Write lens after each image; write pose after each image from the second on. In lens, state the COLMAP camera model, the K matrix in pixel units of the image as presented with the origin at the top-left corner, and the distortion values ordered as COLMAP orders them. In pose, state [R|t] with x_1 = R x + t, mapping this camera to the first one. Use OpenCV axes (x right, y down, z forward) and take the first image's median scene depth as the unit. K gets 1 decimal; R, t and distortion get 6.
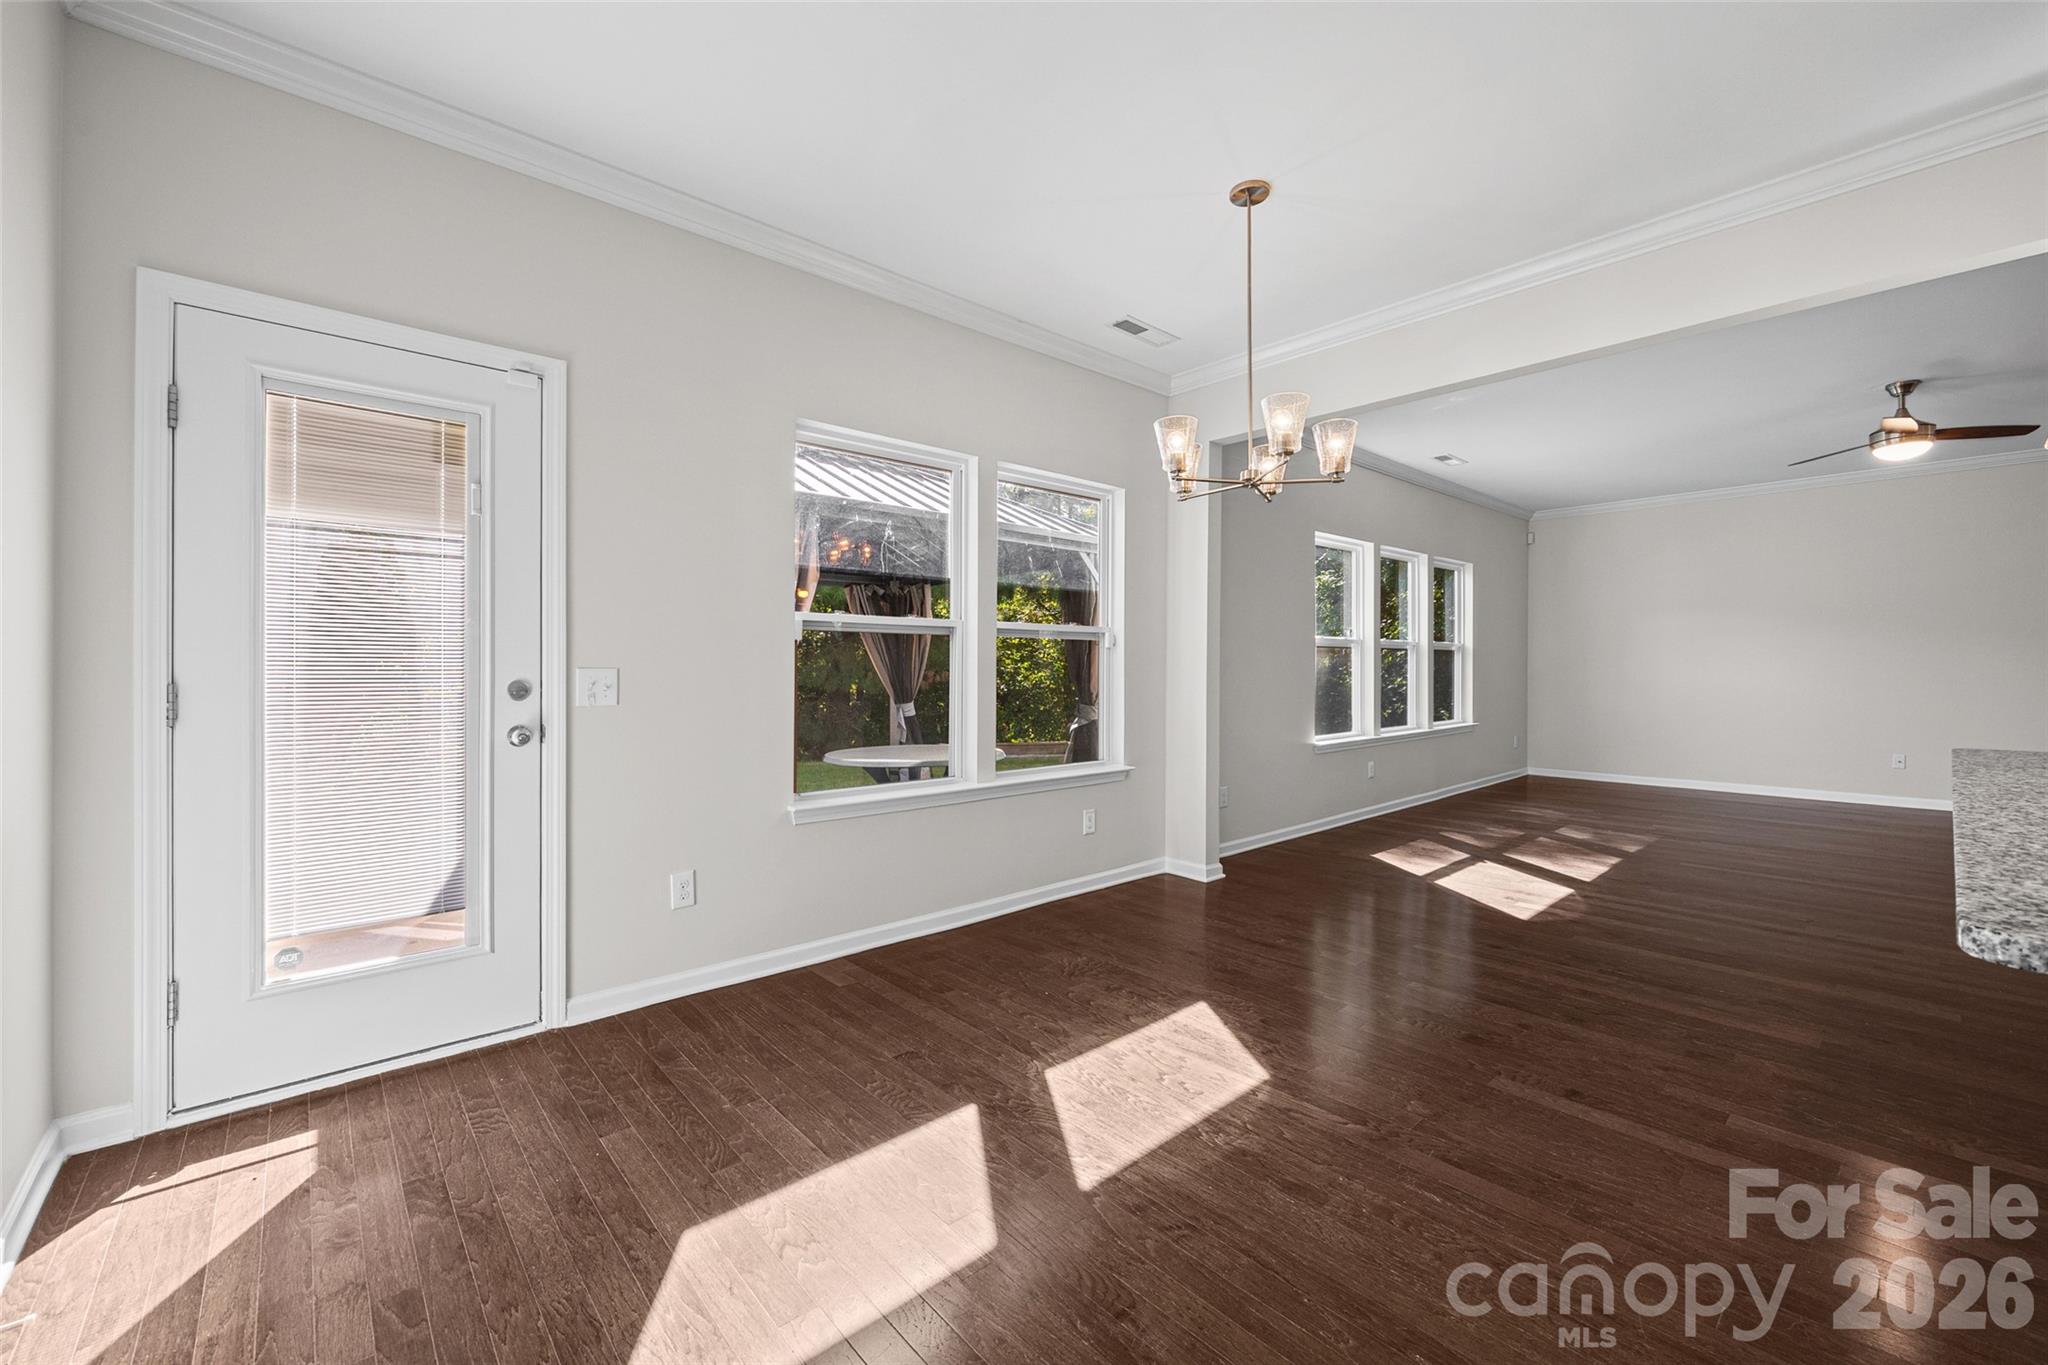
lens RADIAL K [[806.5, 0, 1018.2], [0, 806.5, 669.3], [0, 0, 1]] dist [-0.000564, 0.000117]
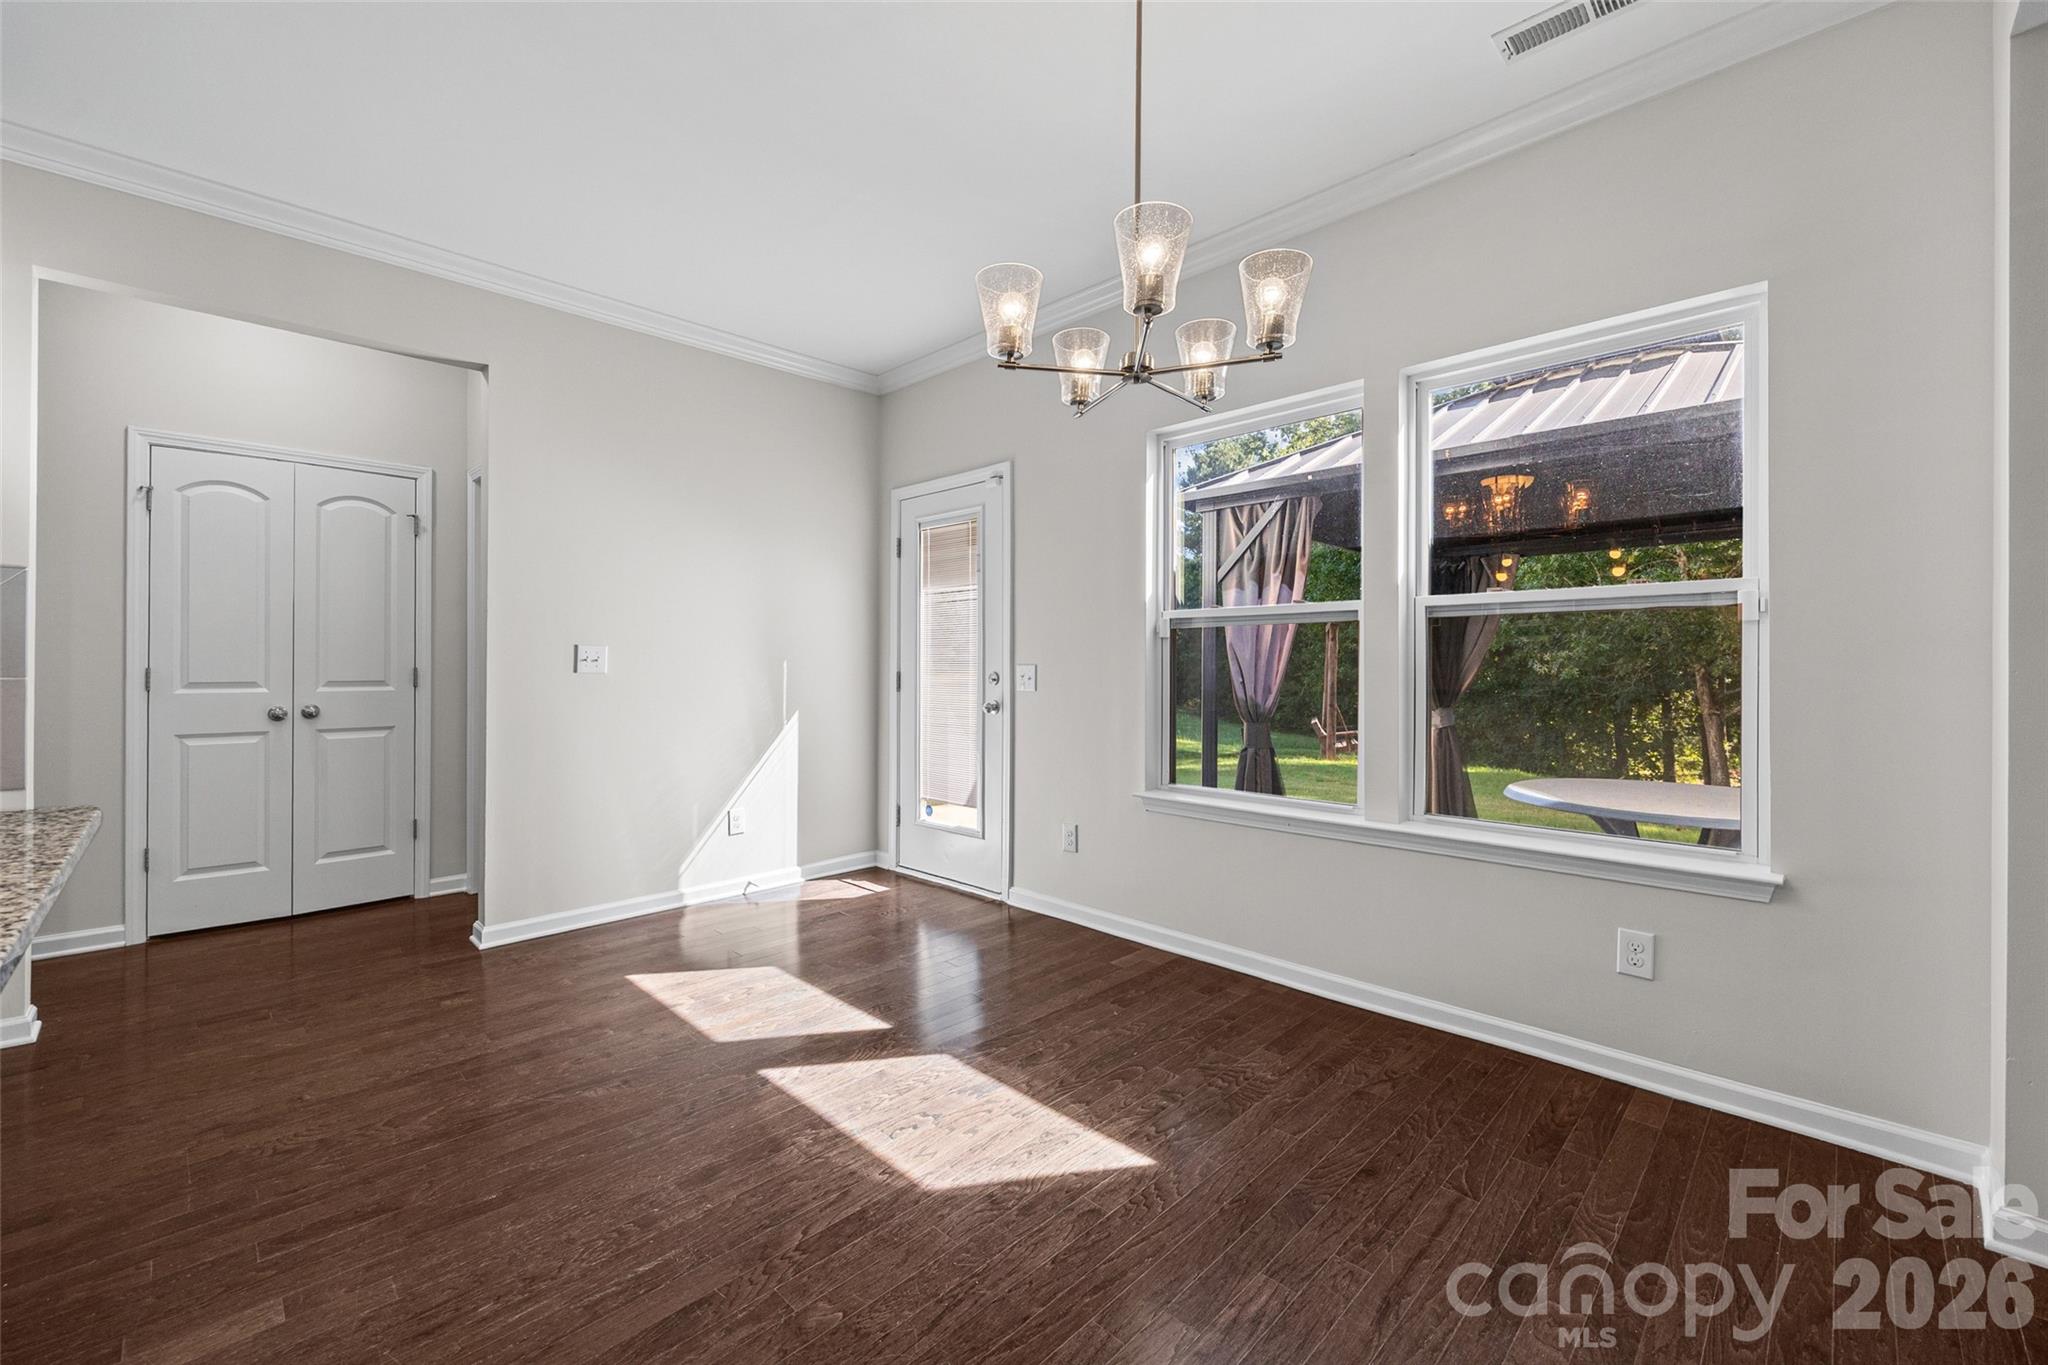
lens RADIAL K [[823.3, 0, 1013.3], [0, 823.3, 666.7], [0, 0, 1]] dist [-0.000947, 0.000043]
pose [[0.069774, -0.001798, -0.997561, 1.003656], [-0.001794, 0.999997, -0.001928, 0.005043], [0.997561, 0.001924, 0.069770, 0.934042]]
